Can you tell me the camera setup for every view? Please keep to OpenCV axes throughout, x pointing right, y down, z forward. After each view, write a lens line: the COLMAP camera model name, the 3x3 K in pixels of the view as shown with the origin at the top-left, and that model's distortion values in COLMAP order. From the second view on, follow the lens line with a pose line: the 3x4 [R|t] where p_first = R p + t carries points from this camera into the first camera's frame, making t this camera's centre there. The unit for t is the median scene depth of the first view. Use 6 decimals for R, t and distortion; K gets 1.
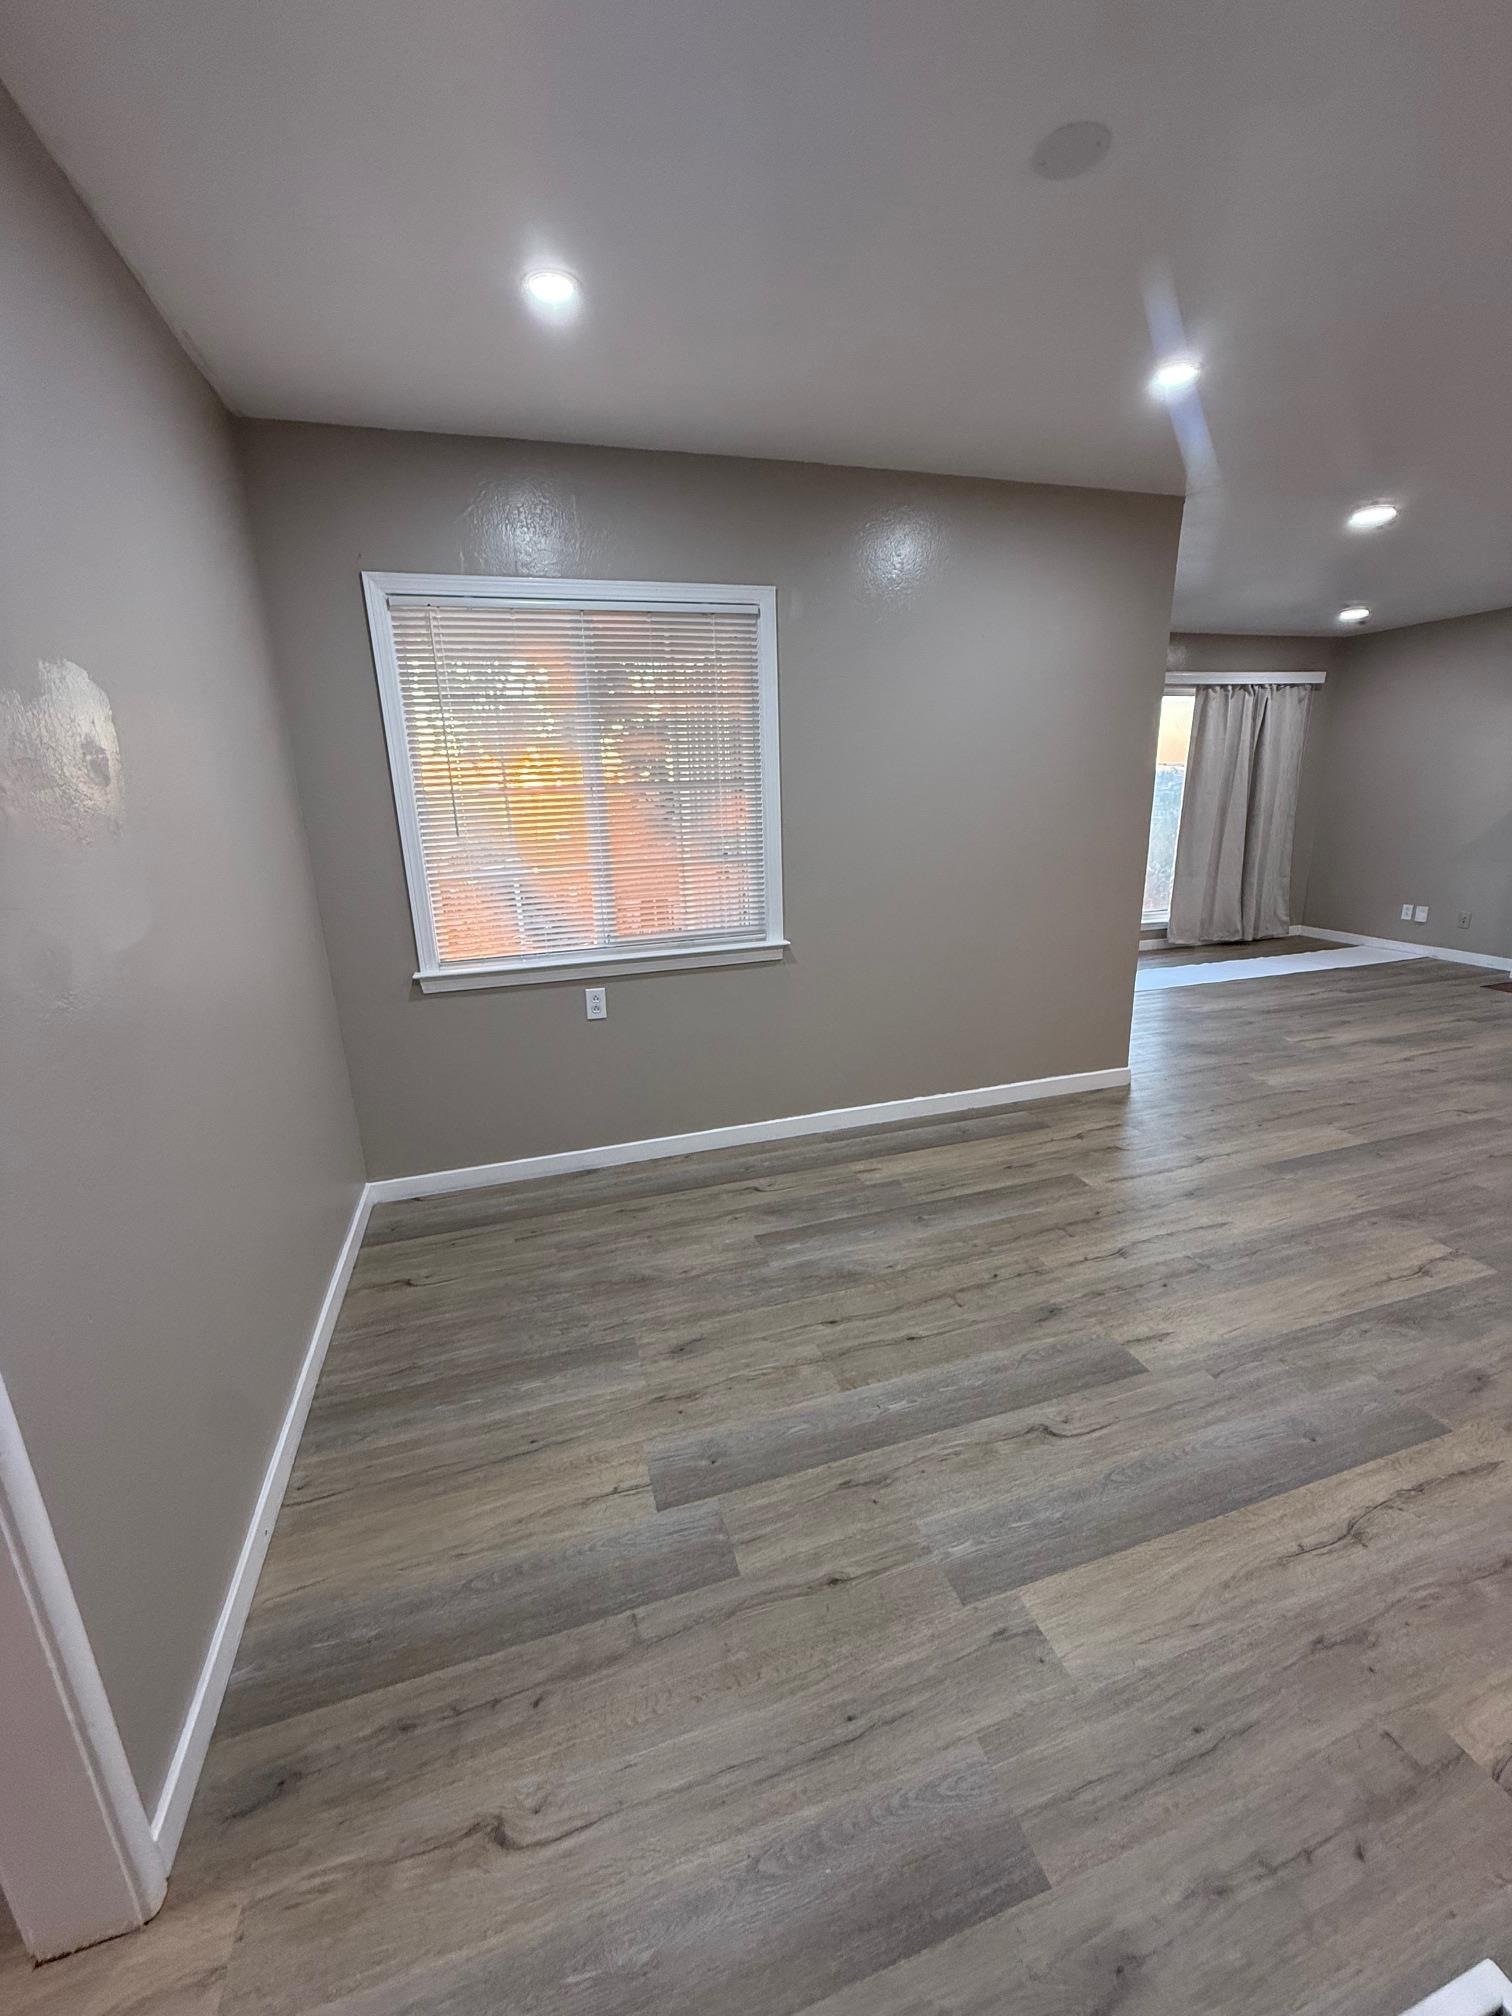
lens RADIAL K [[802.5, 0, 756.6], [0, 802.5, 1002.7], [0, 0, 1]] dist [0.000090, 0.000046]
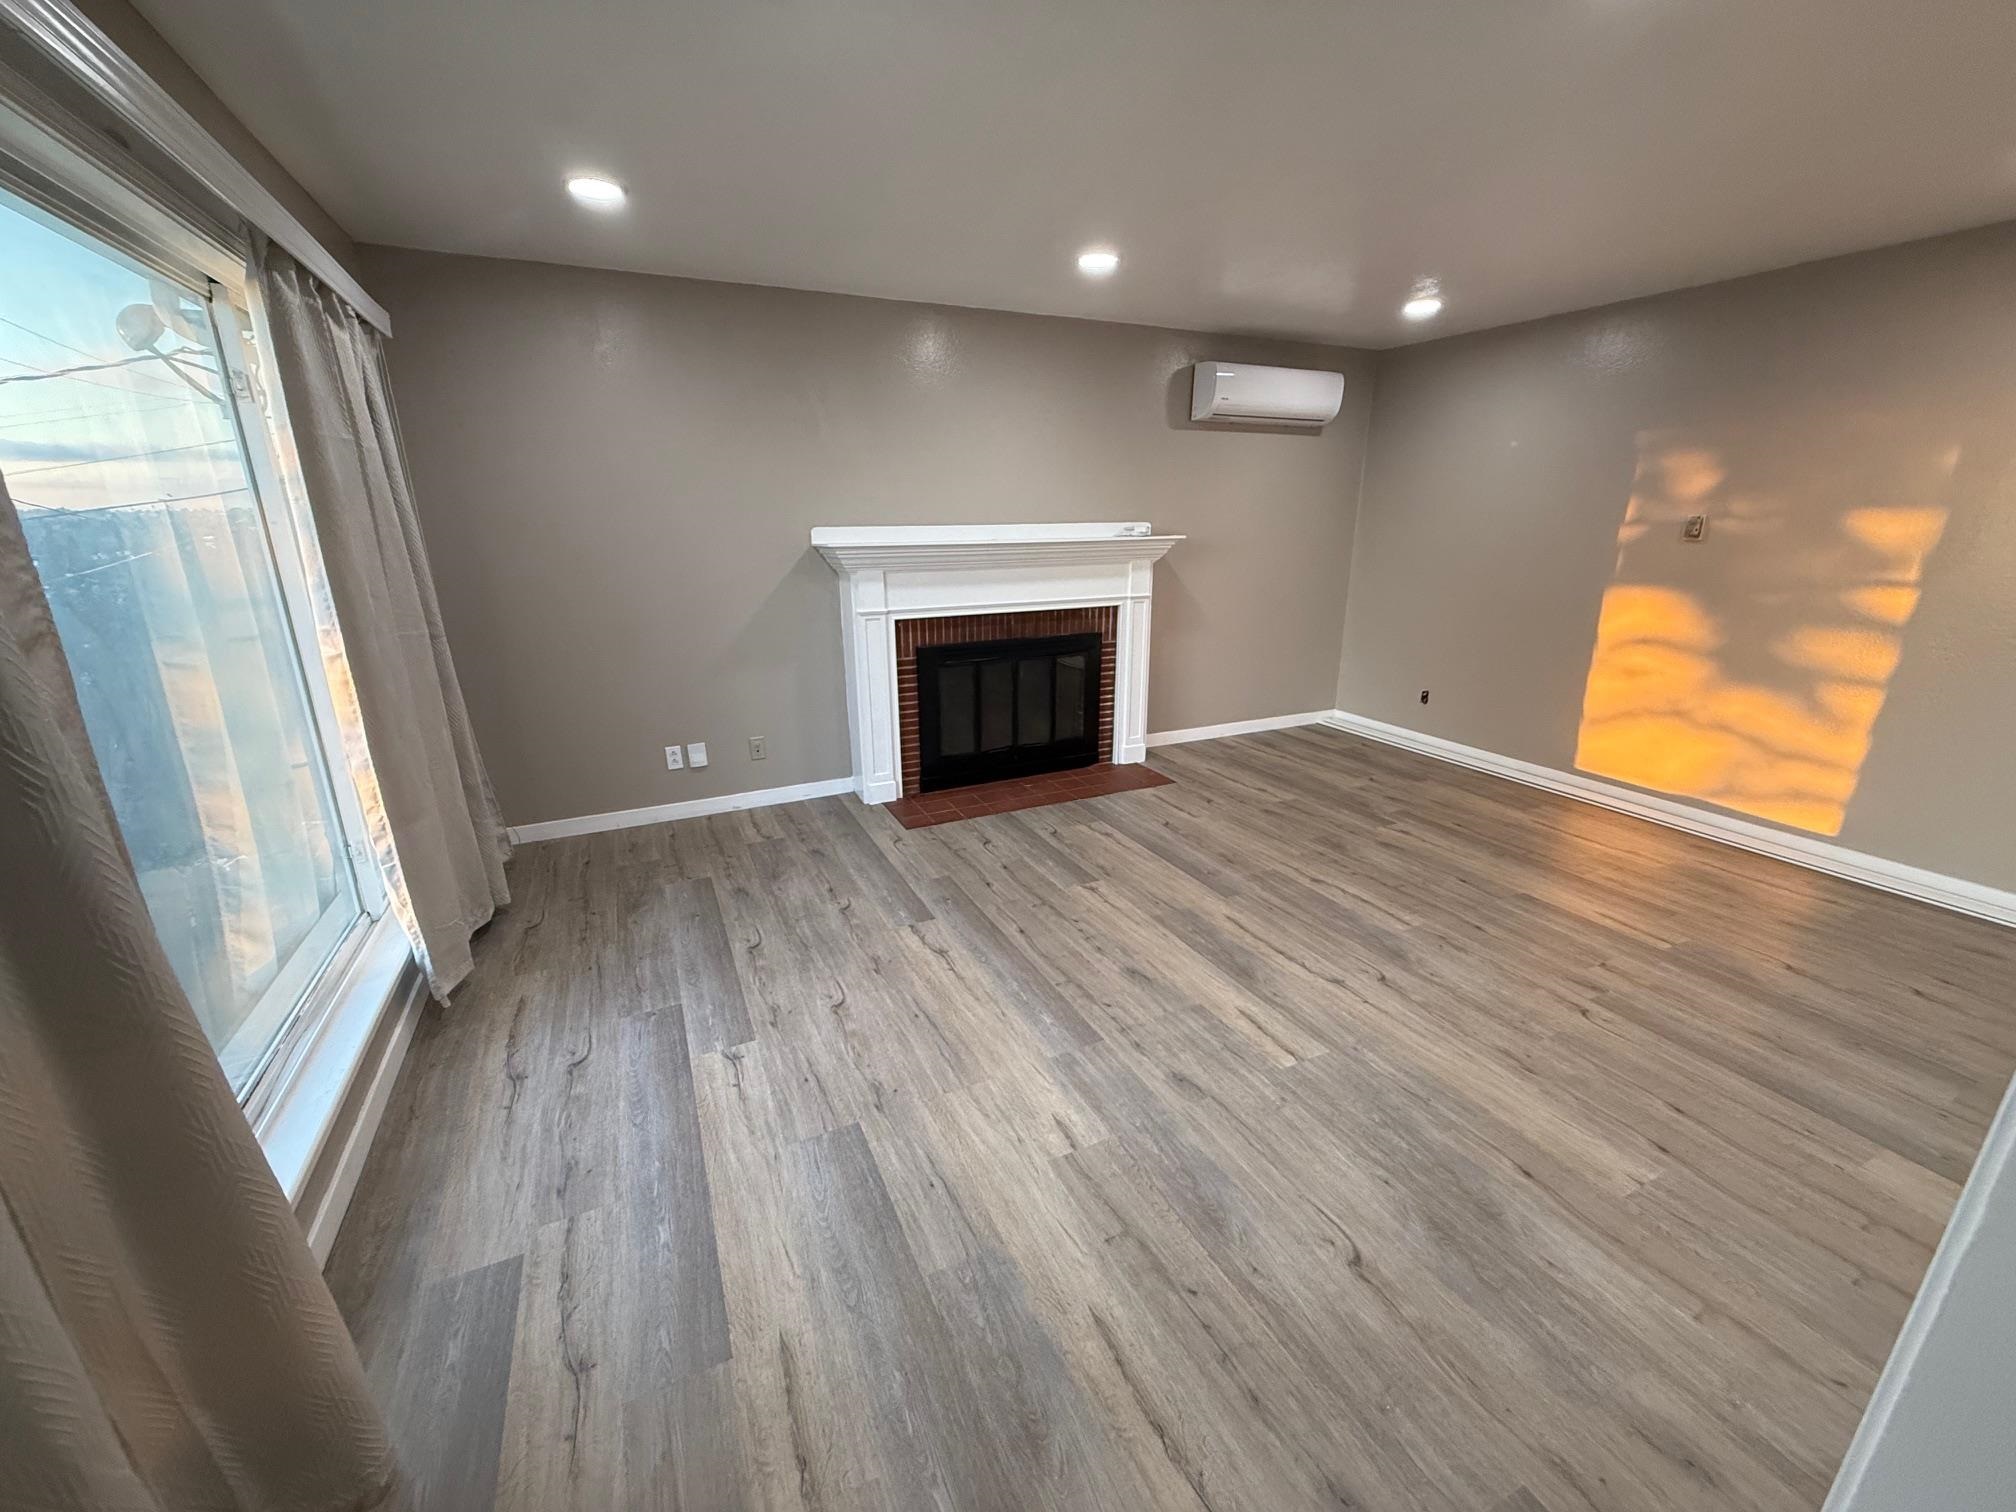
lens RADIAL K [[792.1, 0, 1008.0], [0, 792.1, 756.0], [0, 0, 1]] dist [0.000508, 0.000071]
pose [[-0.141588, -0.264950, 0.953811, 0.385516], [0.267072, 0.917566, 0.294527, -0.498316], [-0.953218, 0.296438, -0.059156, 1.711801]]
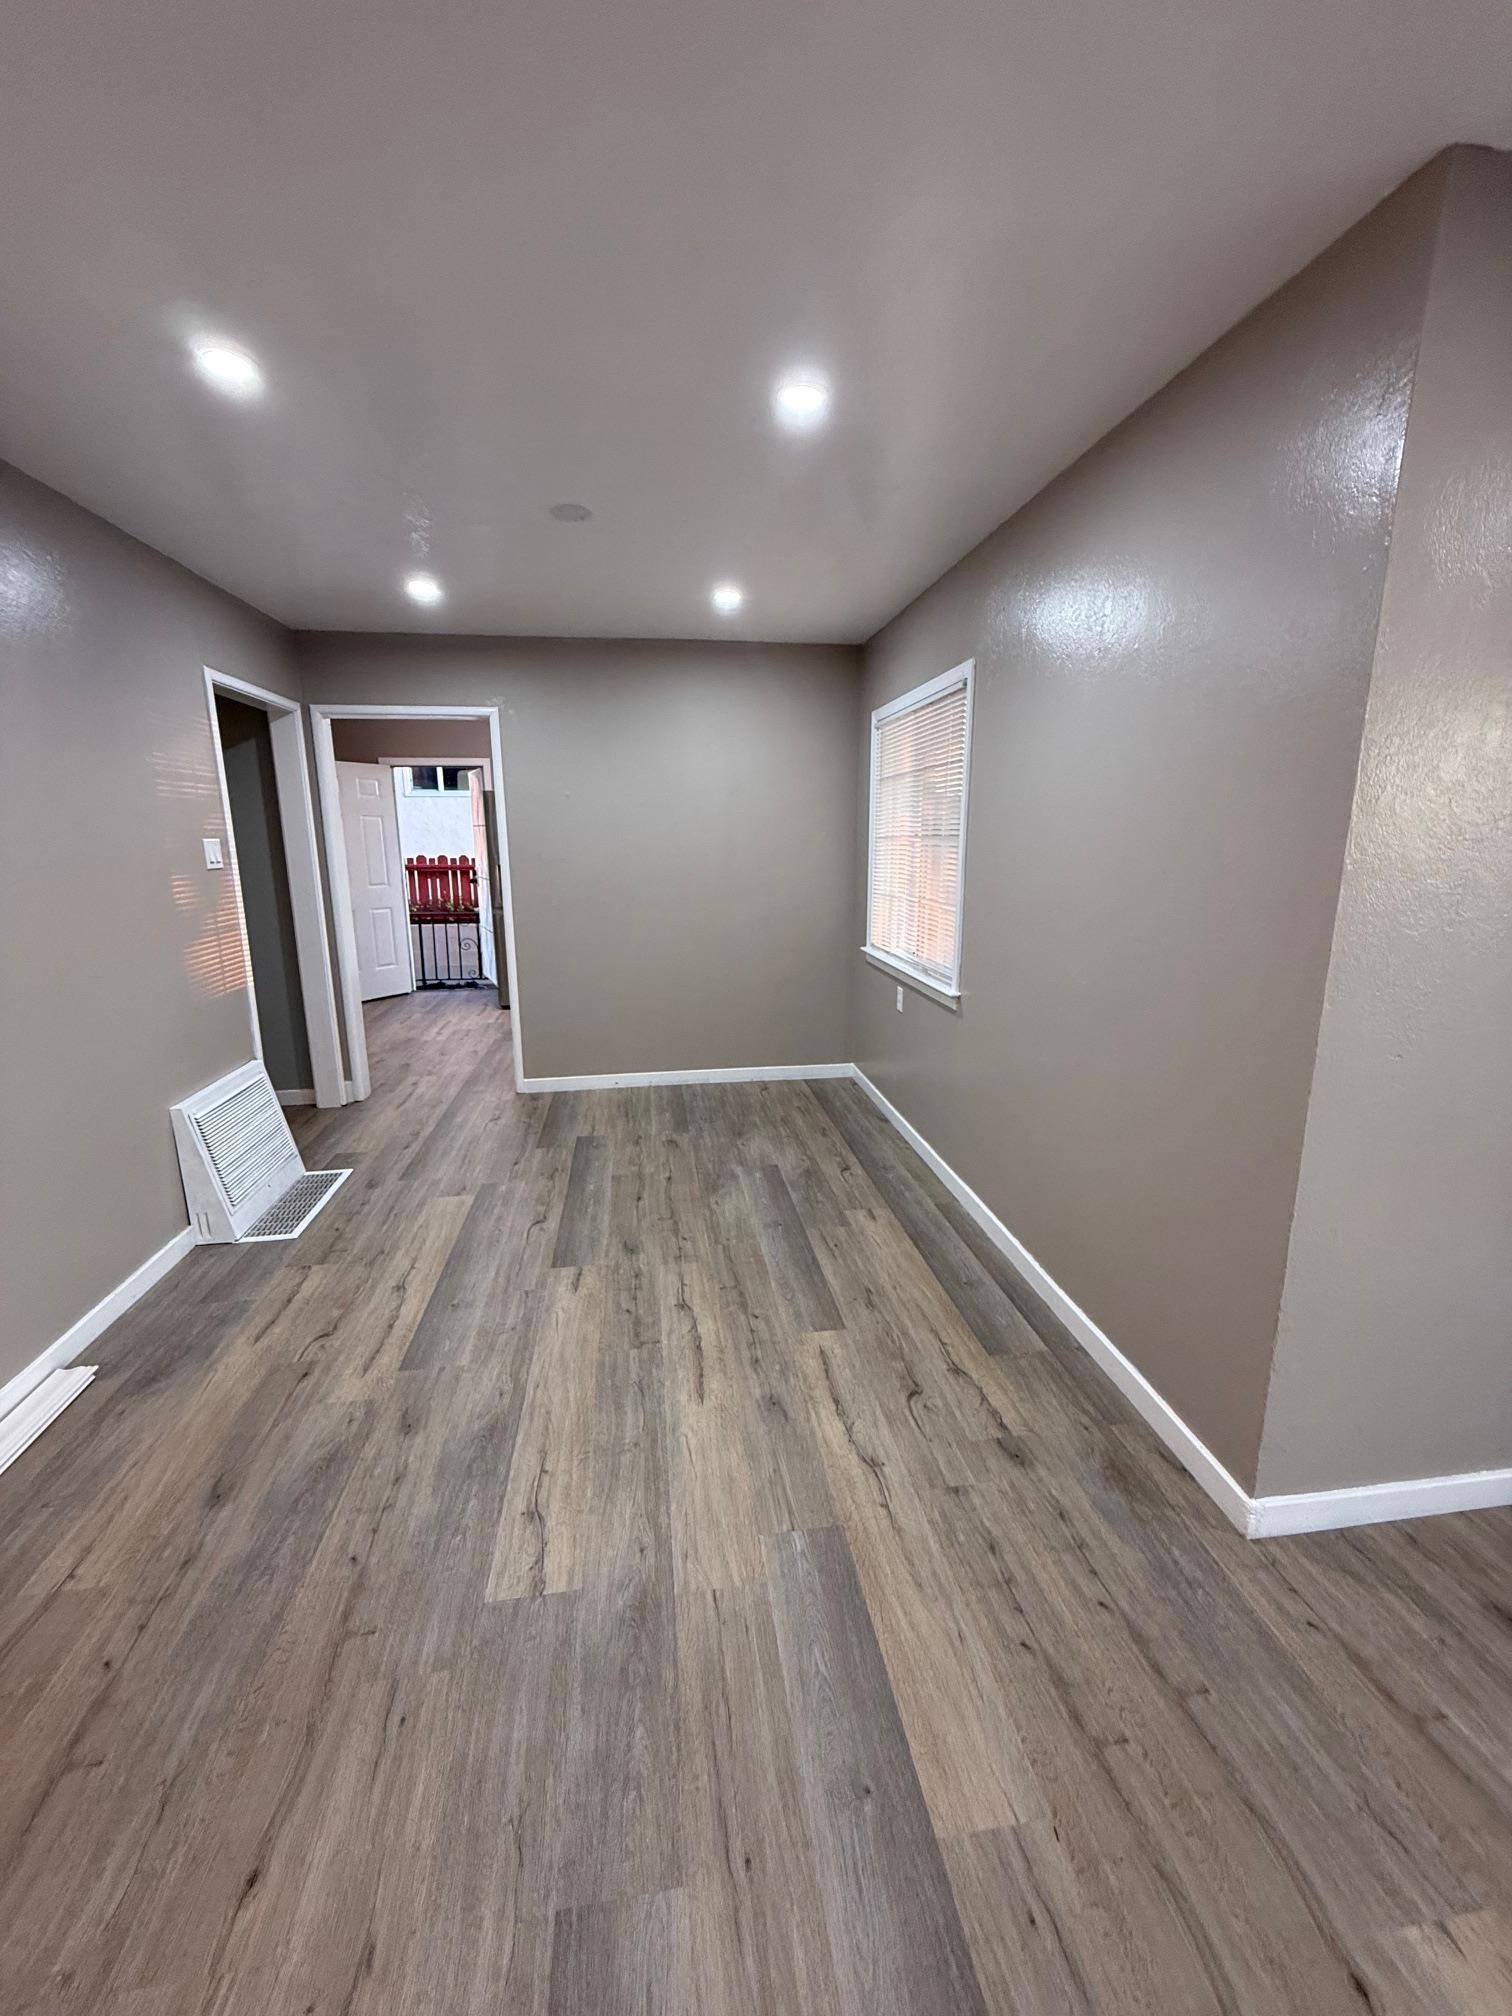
lens RADIAL K [[802.5, 0, 756.6], [0, 802.5, 1002.7], [0, 0, 1]] dist [0.000090, 0.000046]
pose [[-0.157143, 0.234982, -0.959213, 1.129485], [-0.253698, 0.929080, 0.269162, -0.295236], [0.954434, 0.285647, -0.086384, 0.904150]]
